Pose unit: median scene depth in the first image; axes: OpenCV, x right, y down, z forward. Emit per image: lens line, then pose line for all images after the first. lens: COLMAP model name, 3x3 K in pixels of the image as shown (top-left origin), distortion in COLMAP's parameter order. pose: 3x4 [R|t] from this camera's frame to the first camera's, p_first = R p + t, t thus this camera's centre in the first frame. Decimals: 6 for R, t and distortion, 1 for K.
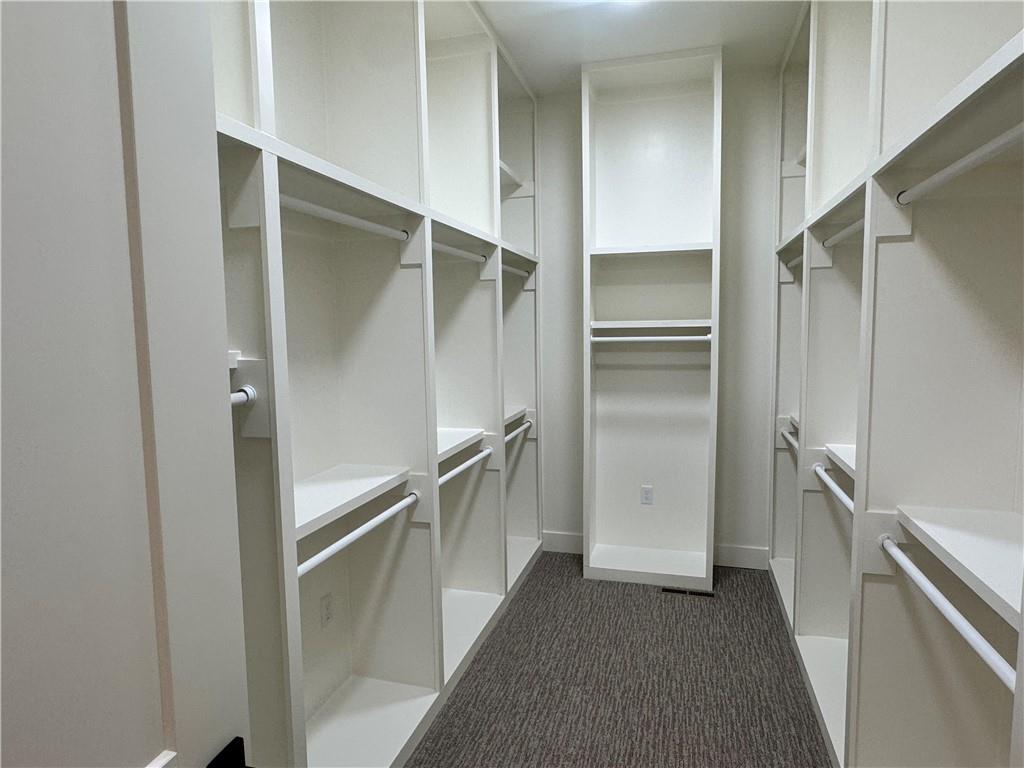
lens RADIAL K [[606.9, 0, 502.5], [0, 606.9, 389.3], [0, 0, 1]] dist [-0.005518, -0.000897]
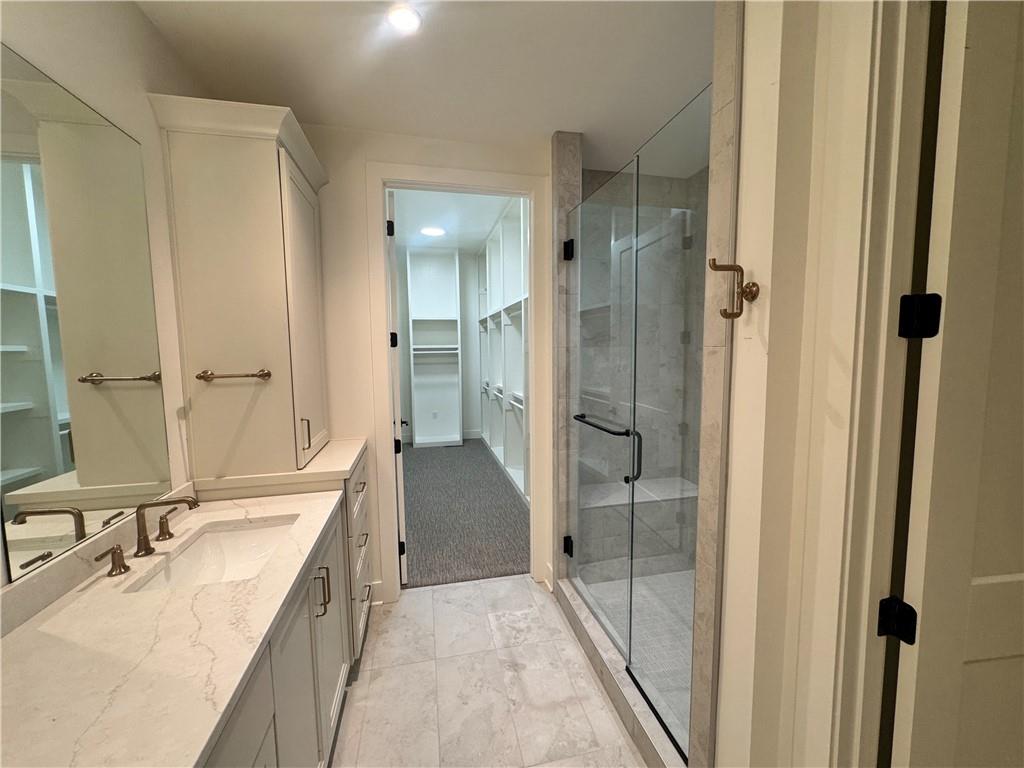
lens RADIAL K [[404.5, 0, 513.2], [0, 404.5, 379.4], [0, 0, 1]] dist [-0.001511, 0.000008]
pose [[0.871732, -0.034749, 0.488750, -0.325747], [0.046348, 0.998857, -0.011649, 0.069096], [-0.487787, 0.032807, 0.872346, -0.685782]]
